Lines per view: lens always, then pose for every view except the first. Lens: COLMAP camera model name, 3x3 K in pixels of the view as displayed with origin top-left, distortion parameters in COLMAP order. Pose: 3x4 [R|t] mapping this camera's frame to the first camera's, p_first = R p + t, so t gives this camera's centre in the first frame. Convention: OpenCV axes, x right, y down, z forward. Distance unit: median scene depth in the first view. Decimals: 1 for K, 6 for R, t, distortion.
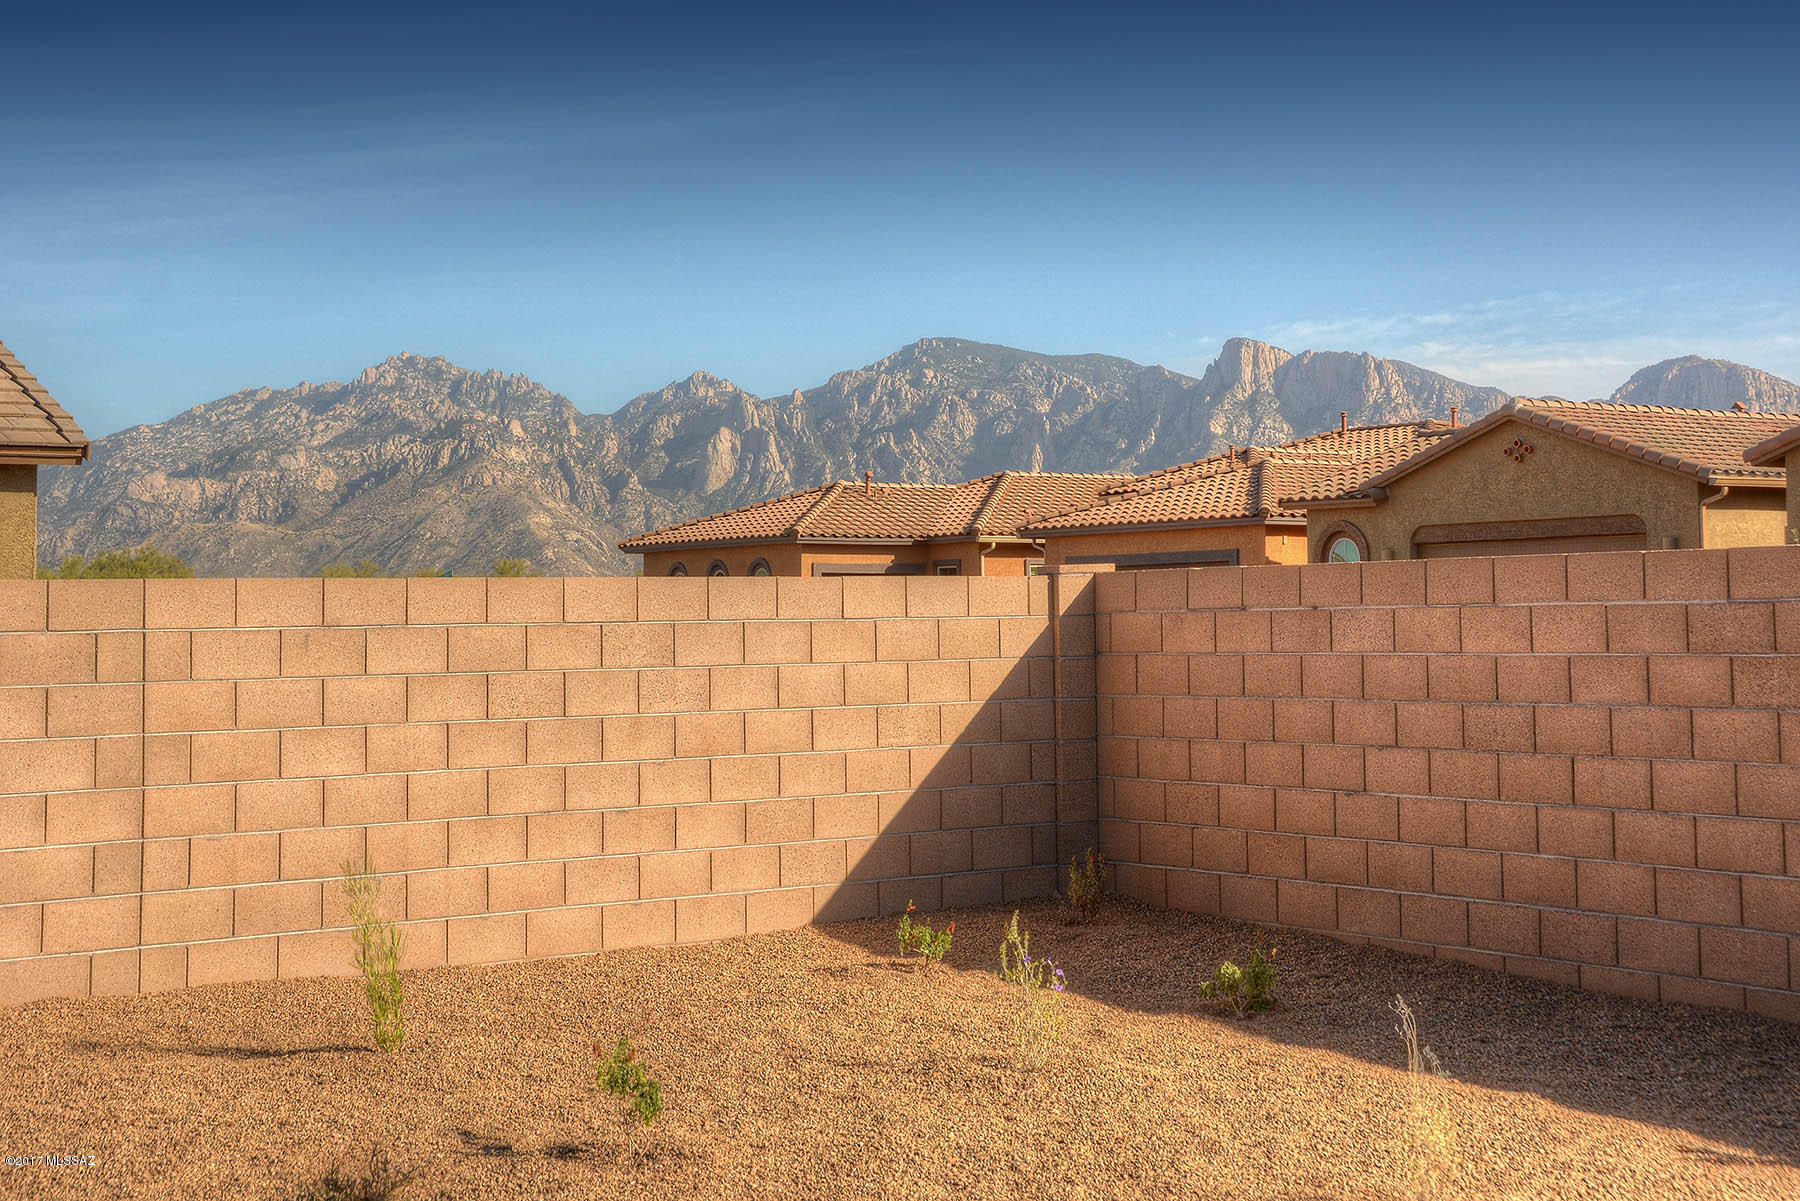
lens RADIAL K [[2525.1, 0, 629.8], [0, 2525.1, 599.1], [0, 0, 1]] dist [0.022823, -0.030432]
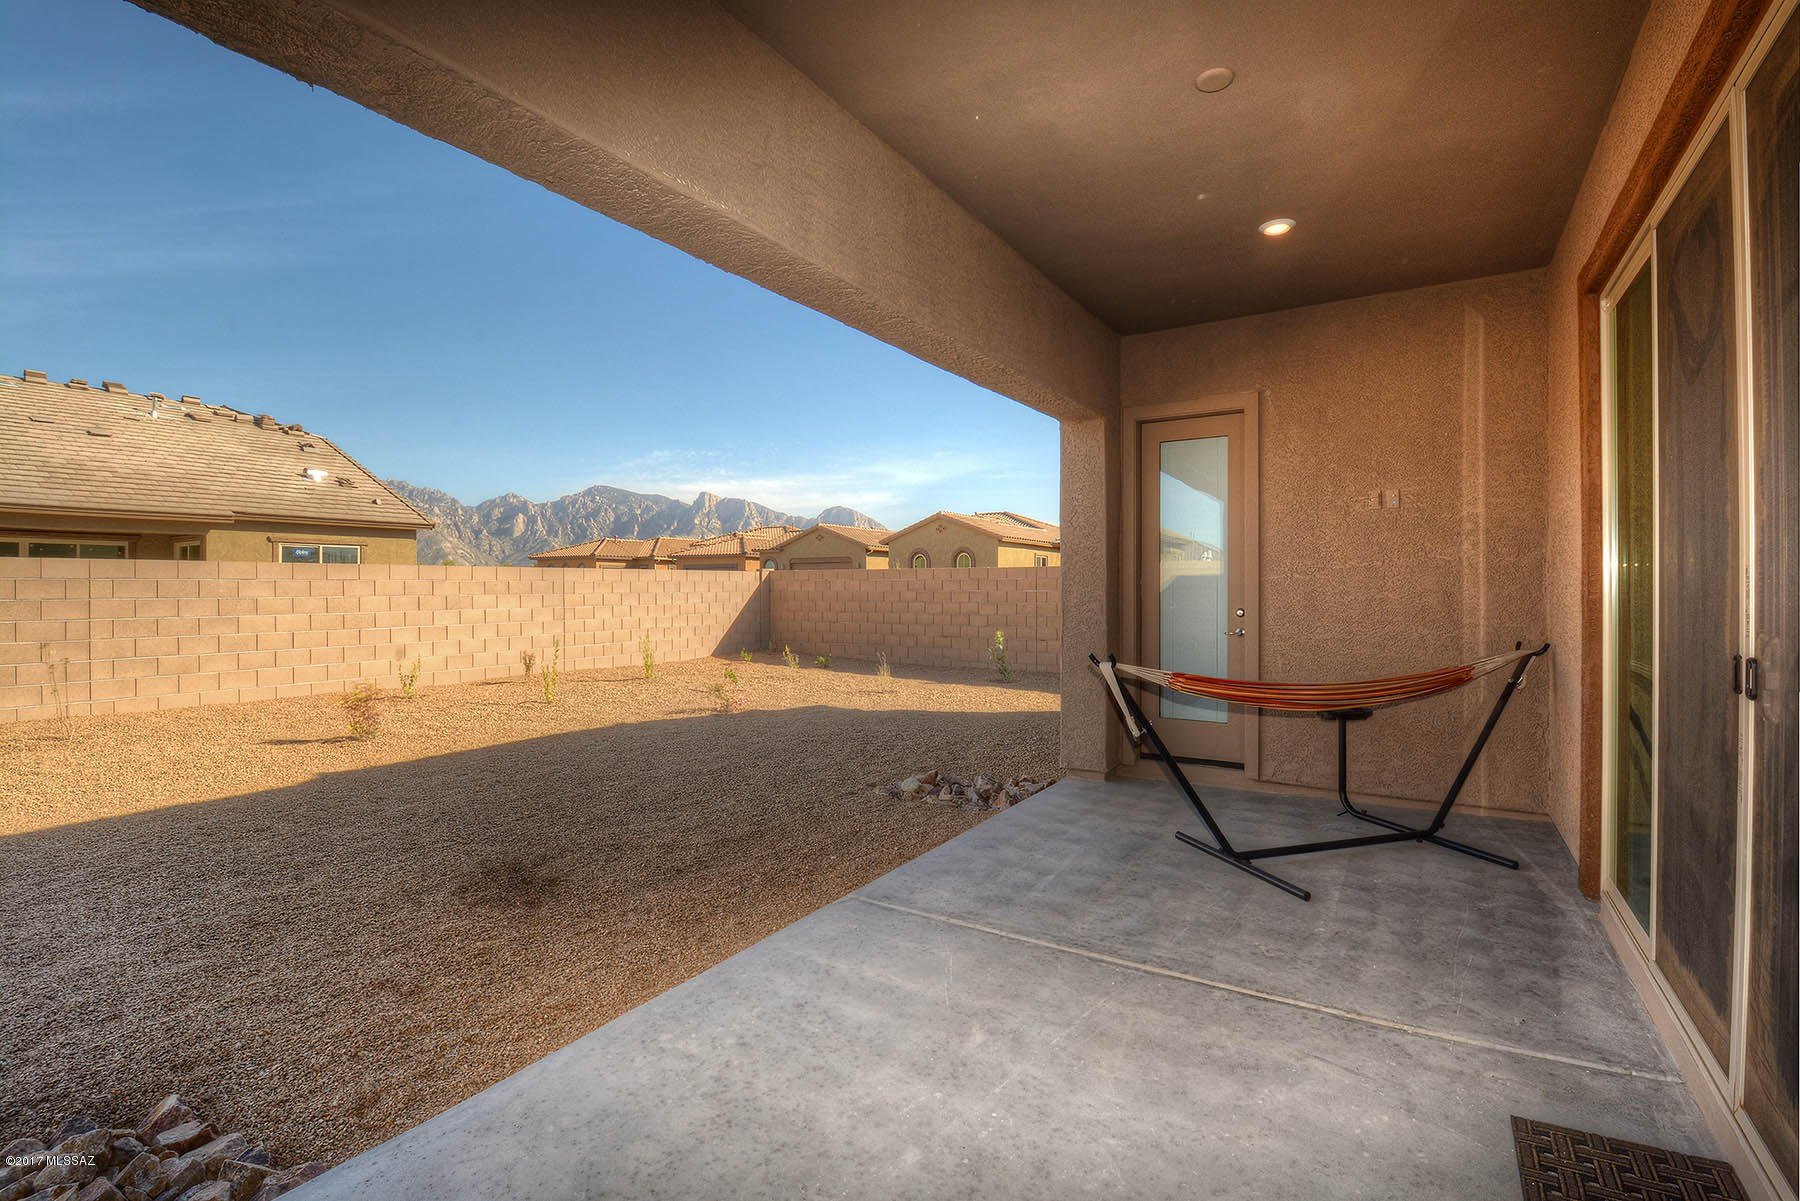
lens RADIAL K [[847.6, 0, 900.0], [0, 847.6, 600.5], [0, 0, 1]] dist [-0.001471, -0.000134]
pose [[0.892472, 0.004860, 0.451076, -0.065451], [-0.016289, 0.999637, 0.021458, 0.001145], [-0.450808, -0.026498, 0.892228, -0.086055]]
